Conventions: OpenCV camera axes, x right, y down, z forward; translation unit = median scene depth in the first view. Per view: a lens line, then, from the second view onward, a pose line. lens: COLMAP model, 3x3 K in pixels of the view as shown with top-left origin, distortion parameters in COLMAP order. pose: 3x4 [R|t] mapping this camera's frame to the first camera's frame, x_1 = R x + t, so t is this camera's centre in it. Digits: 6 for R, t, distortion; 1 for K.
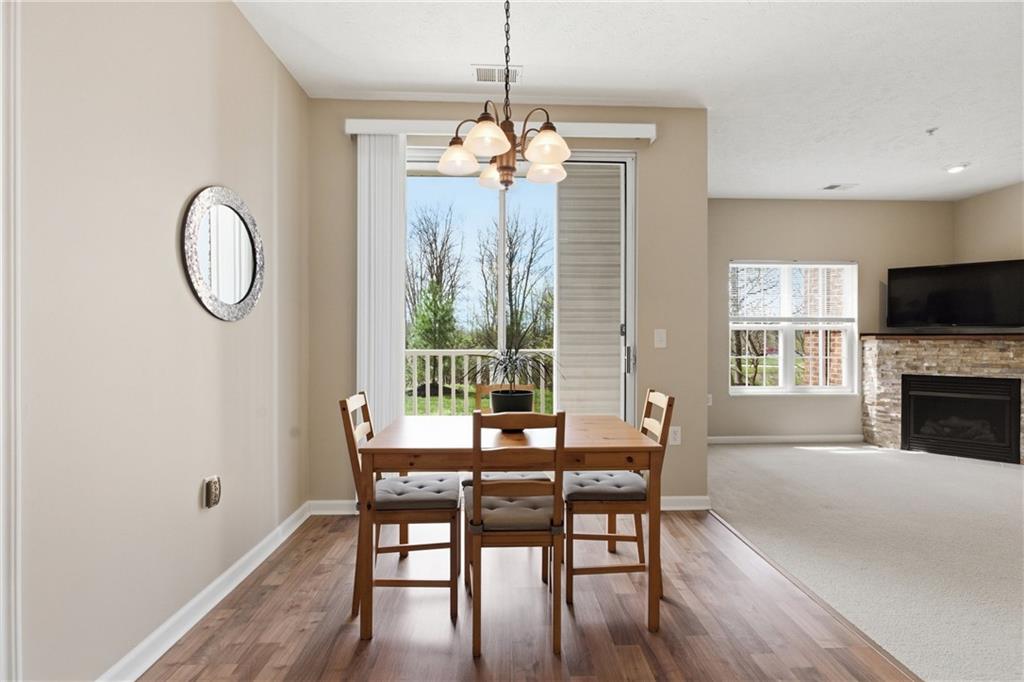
lens RADIAL K [[465.7, 0, 513.1], [0, 465.7, 345.5], [0, 0, 1]] dist [-0.009662, 0.000515]
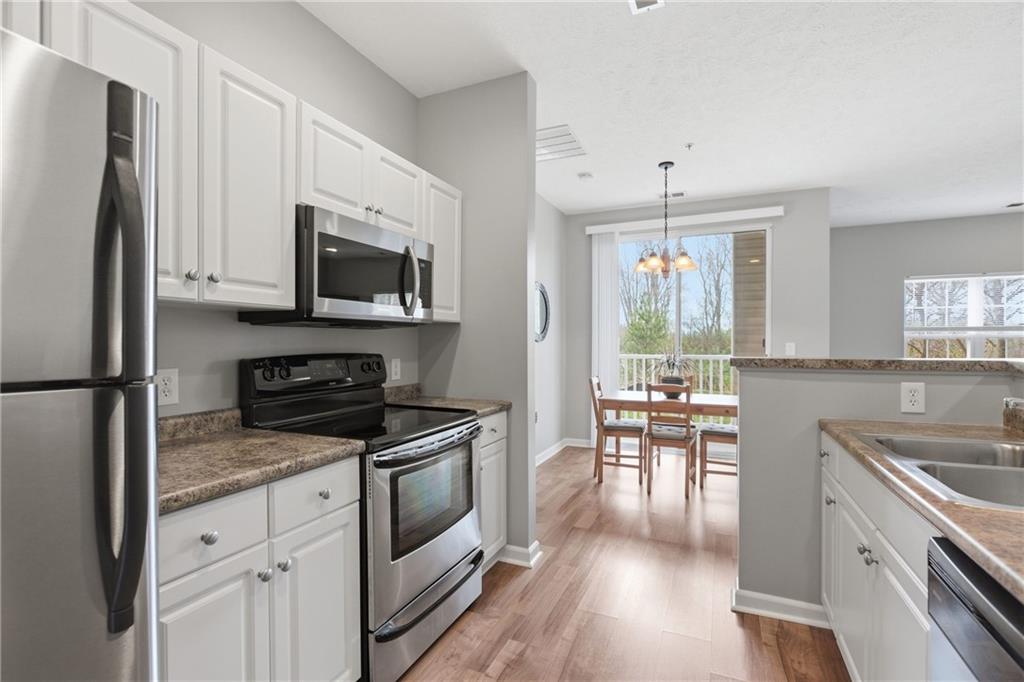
lens RADIAL K [[465.7, 0, 516.6], [0, 465.7, 345.9], [0, 0, 1]] dist [-0.009662, 0.000515]
pose [[0.901270, -0.000410, -0.433257, 0.127124], [-0.001767, 0.999988, -0.004623, -0.011162], [0.433254, 0.004933, 0.901259, -0.526785]]
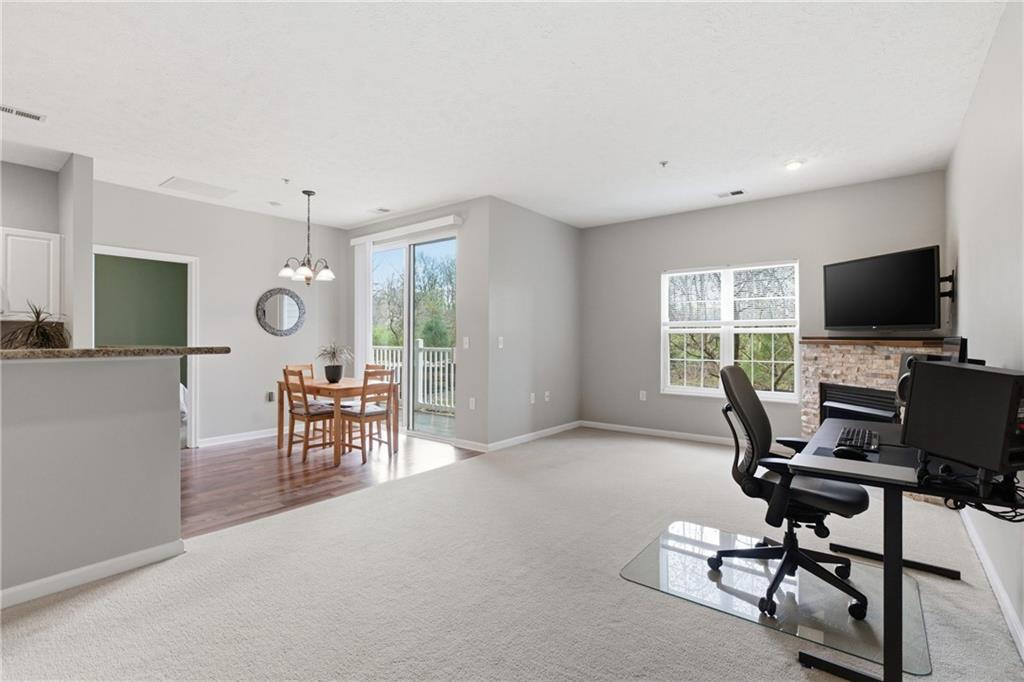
lens RADIAL K [[465.7, 0, 519.9], [0, 465.7, 338.3], [0, 0, 1]] dist [-0.009662, 0.000515]
pose [[0.766583, 0.000683, -0.642144, 1.147603], [-0.010777, 0.999872, -0.011801, -0.008640], [0.642054, 0.015967, 0.766493, -0.099372]]
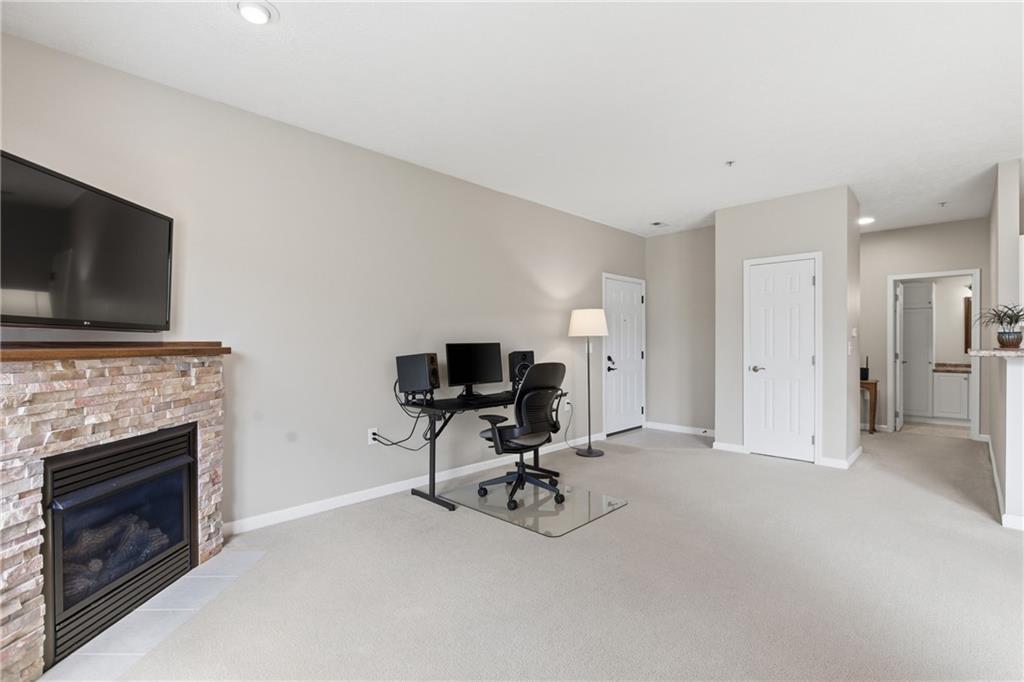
lens RADIAL K [[465.7, 0, 510.9], [0, 465.7, 341.8], [0, 0, 1]] dist [-0.009662, 0.000515]
pose [[-0.681145, 0.007749, 0.732107, 0.403941], [0.017547, 0.999830, 0.005743, -0.025807], [-0.731938, 0.016758, -0.681165, 1.148933]]
